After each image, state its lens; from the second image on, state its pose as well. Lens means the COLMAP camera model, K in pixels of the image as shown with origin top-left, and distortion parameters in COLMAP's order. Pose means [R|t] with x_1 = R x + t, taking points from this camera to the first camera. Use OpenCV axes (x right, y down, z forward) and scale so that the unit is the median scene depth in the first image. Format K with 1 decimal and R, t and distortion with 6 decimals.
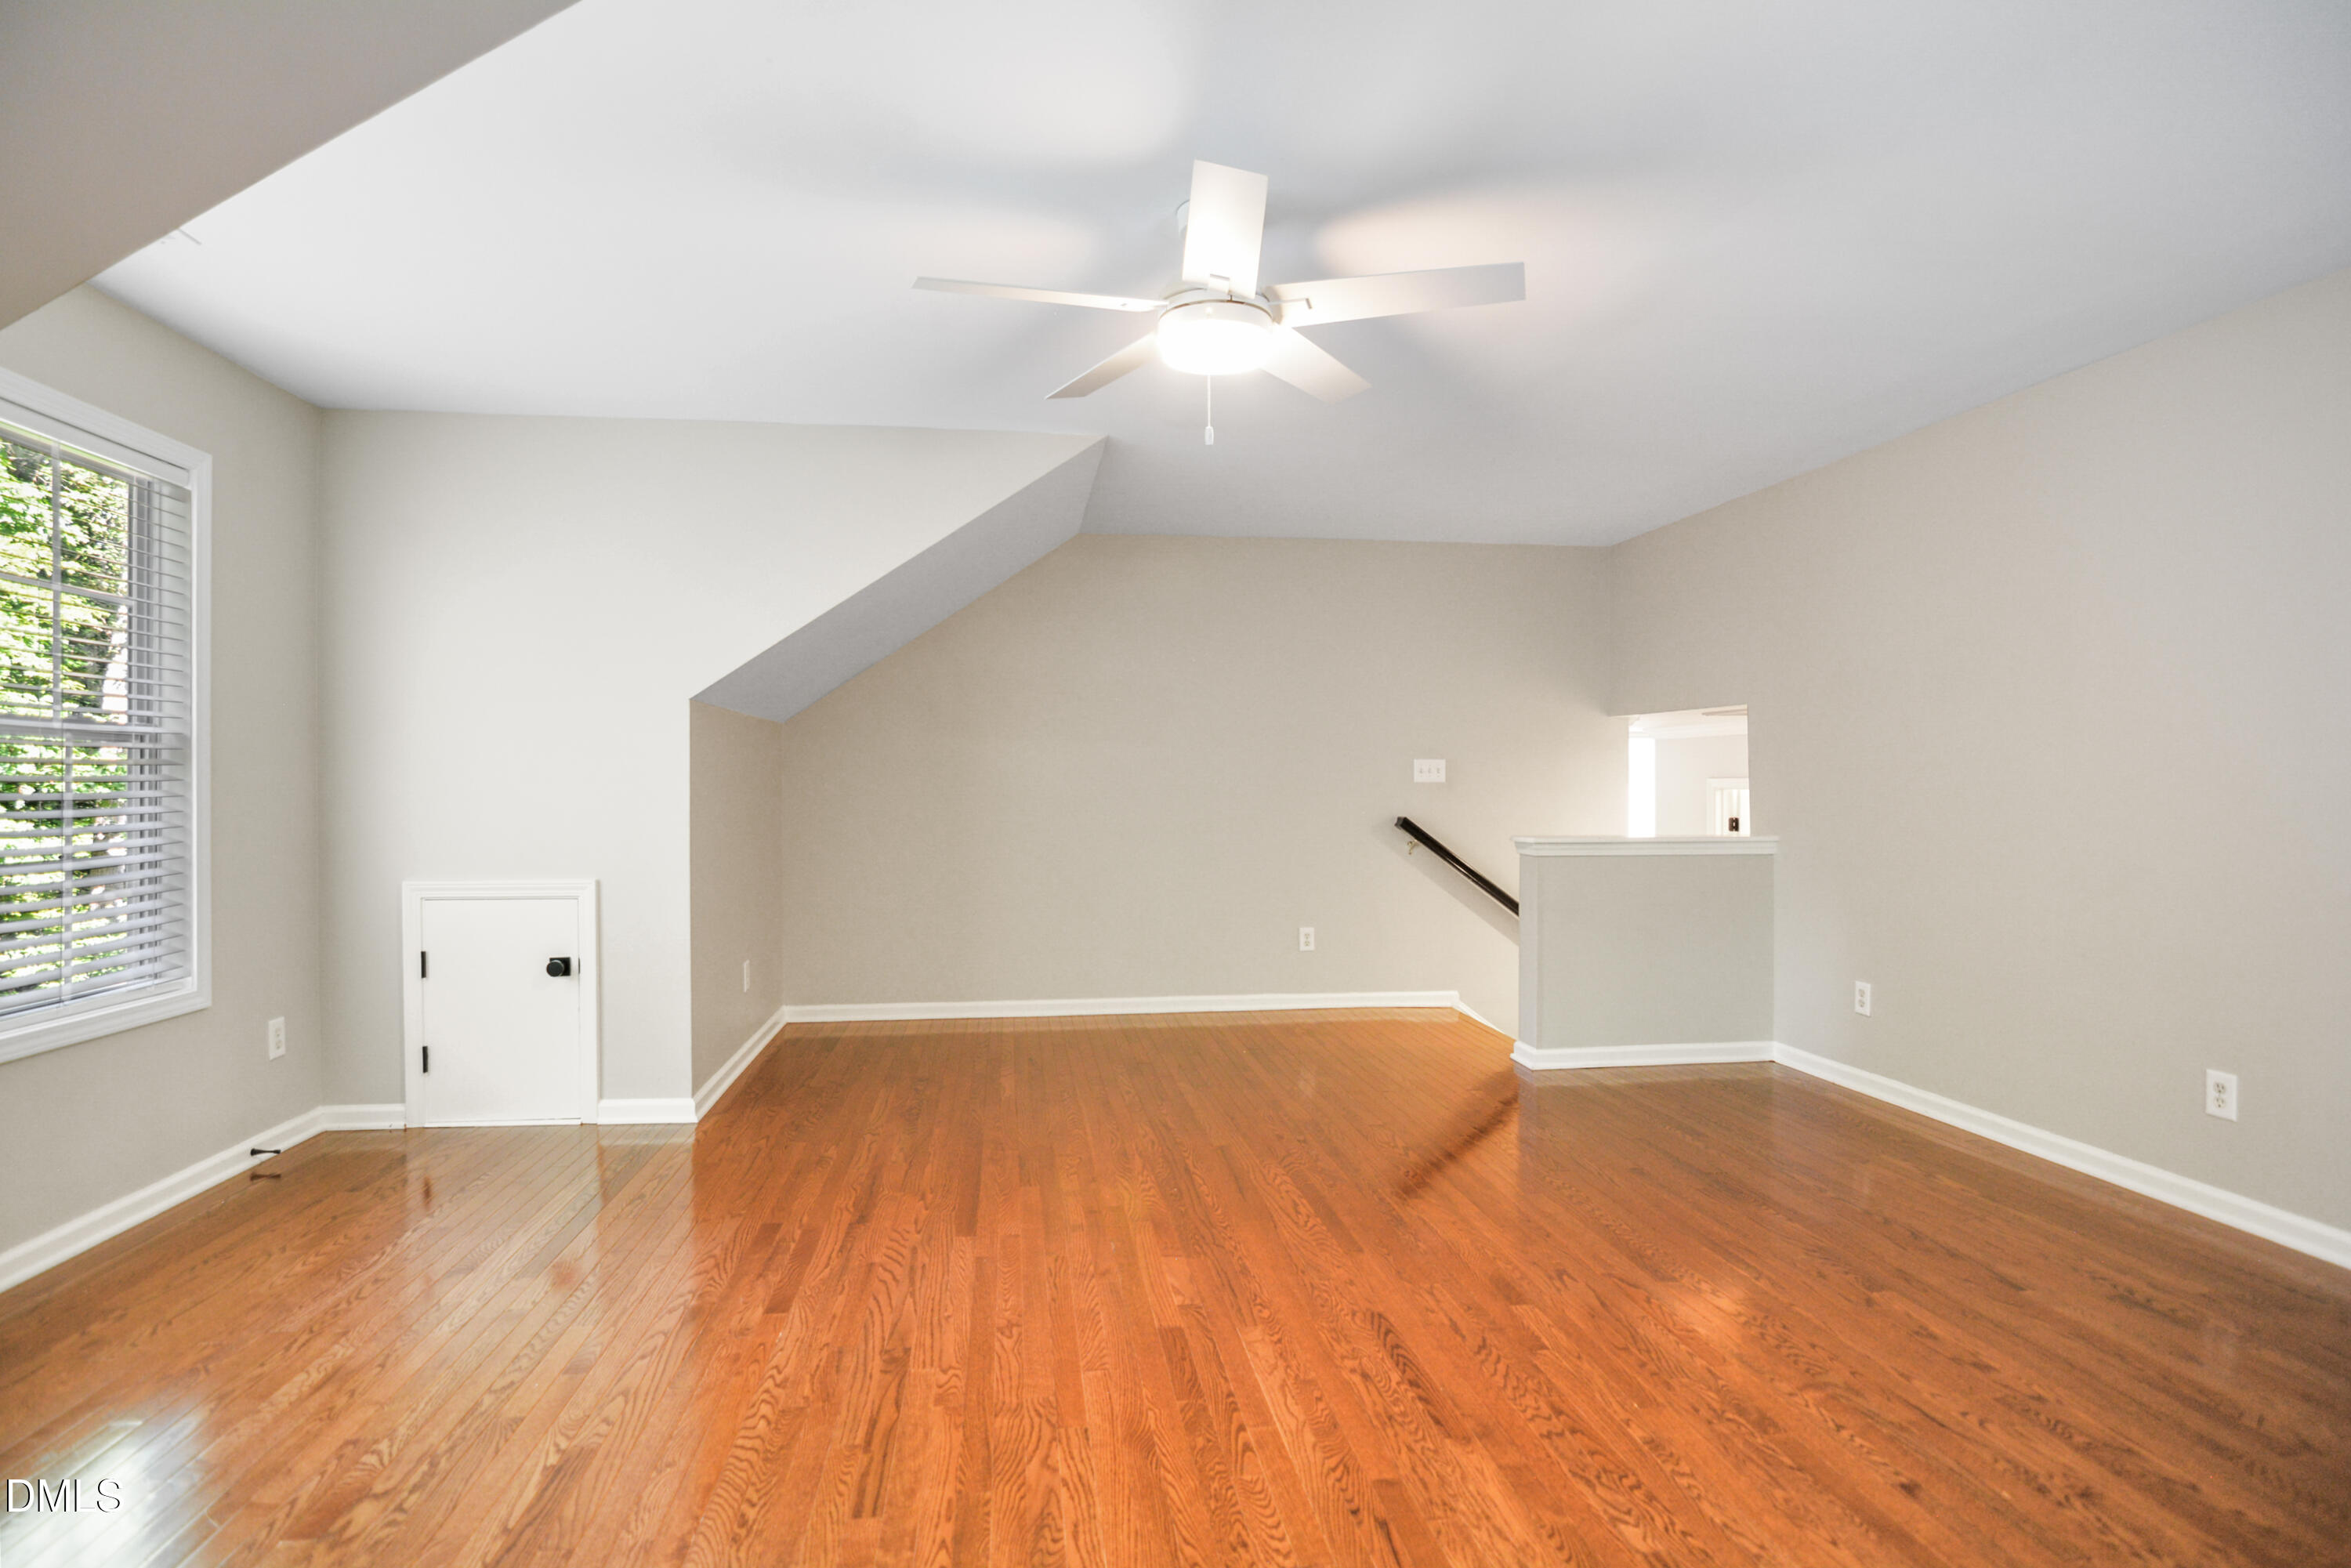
lens RADIAL K [[1151.4, 0, 1167.5], [0, 1151.4, 790.0], [0, 0, 1]] dist [-0.033035, 0.010248]
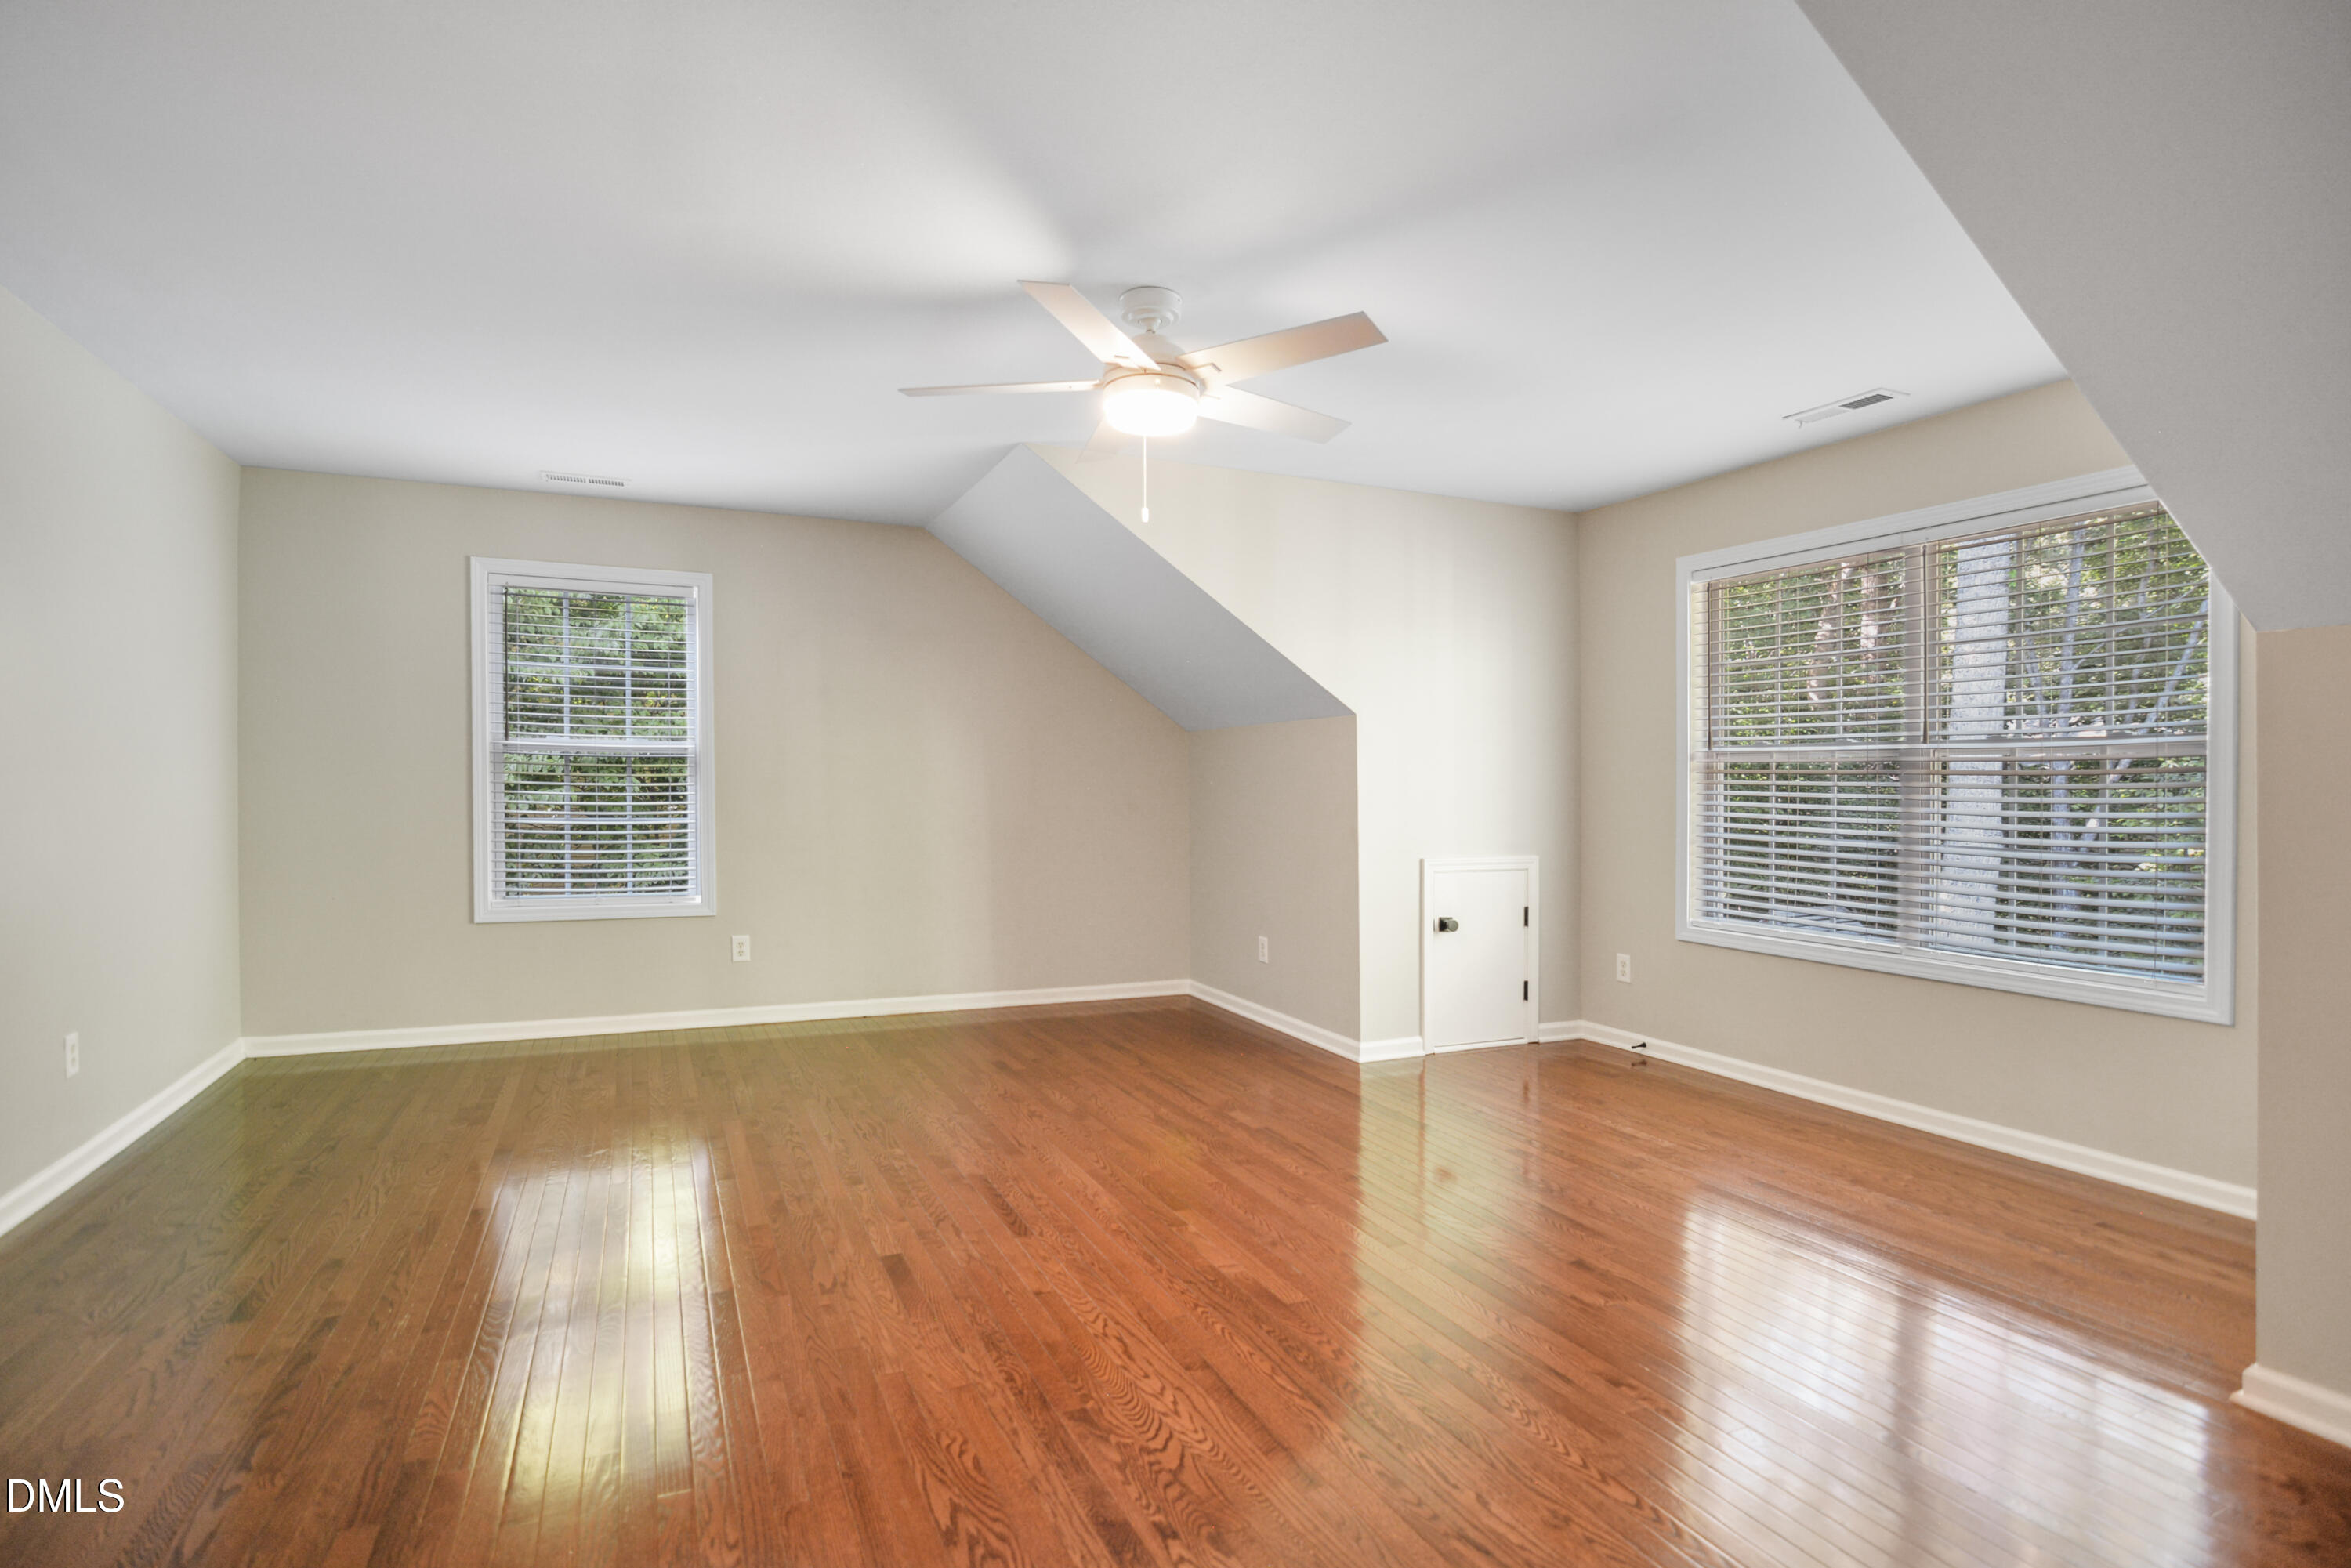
lens RADIAL K [[1151.4, 0, 1167.5], [0, 1151.4, 790.0], [0, 0, 1]] dist [-0.033035, 0.010248]
pose [[-0.957222, -0.007178, -0.289266, 0.391318], [-0.007864, 0.999968, 0.001209, -0.001232], [0.289248, 0.003432, -0.957248, 2.215549]]
